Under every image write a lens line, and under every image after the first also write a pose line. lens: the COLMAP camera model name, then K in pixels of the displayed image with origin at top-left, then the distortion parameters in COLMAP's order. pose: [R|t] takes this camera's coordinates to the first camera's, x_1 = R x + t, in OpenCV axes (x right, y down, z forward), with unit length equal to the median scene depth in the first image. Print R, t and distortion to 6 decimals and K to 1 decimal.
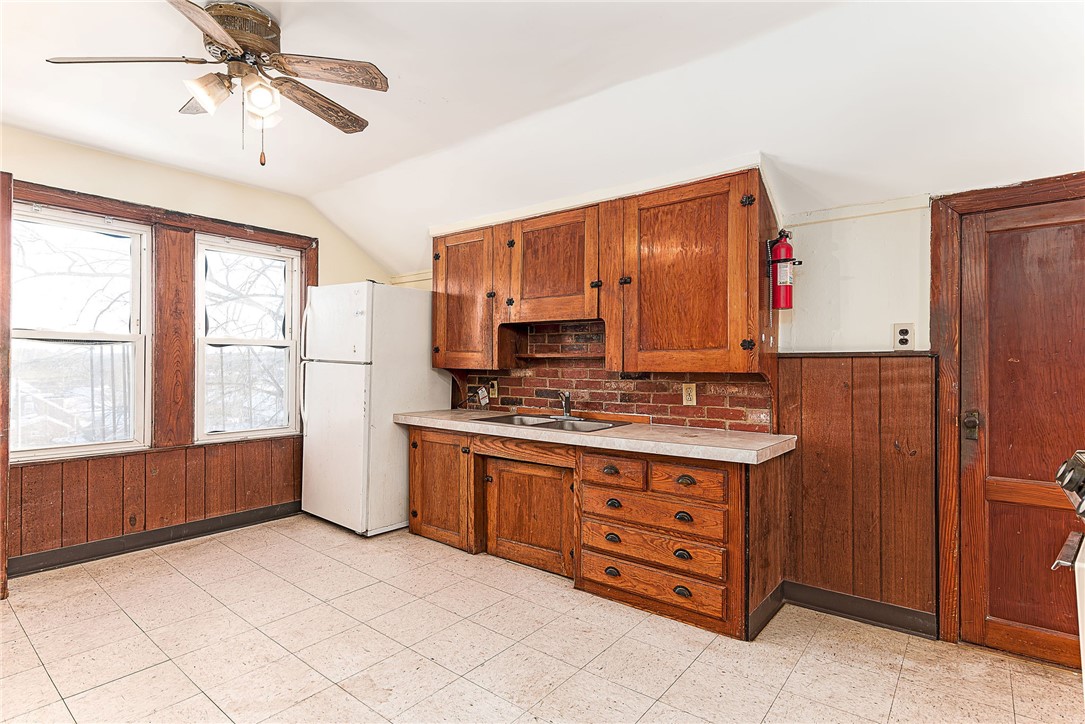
lens RADIAL K [[546.5, 0, 541.9], [0, 546.5, 361.6], [0, 0, 1]] dist [0.009826, -0.000863]
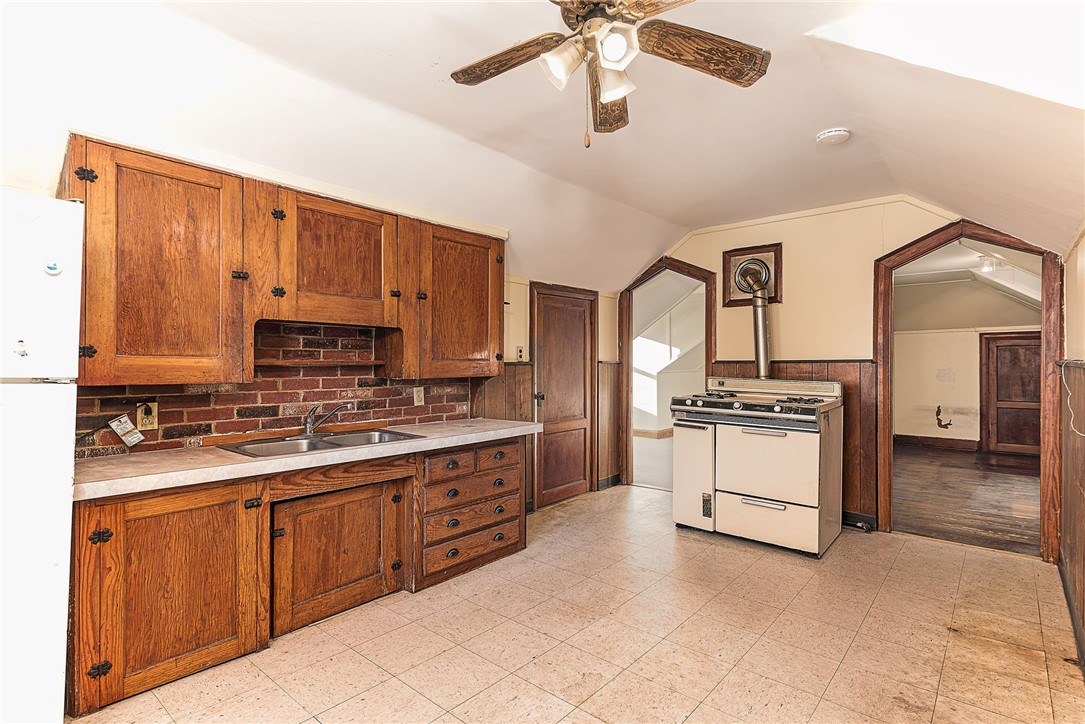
lens RADIAL K [[546.5, 0, 546.4], [0, 546.5, 360.9], [0, 0, 1]] dist [0.009826, -0.000863]
pose [[0.024909, 0.000443, 0.999690, -0.837608], [-0.002824, 0.999996, -0.000373, -0.015816], [-0.999686, -0.002814, 0.024910, 0.641089]]
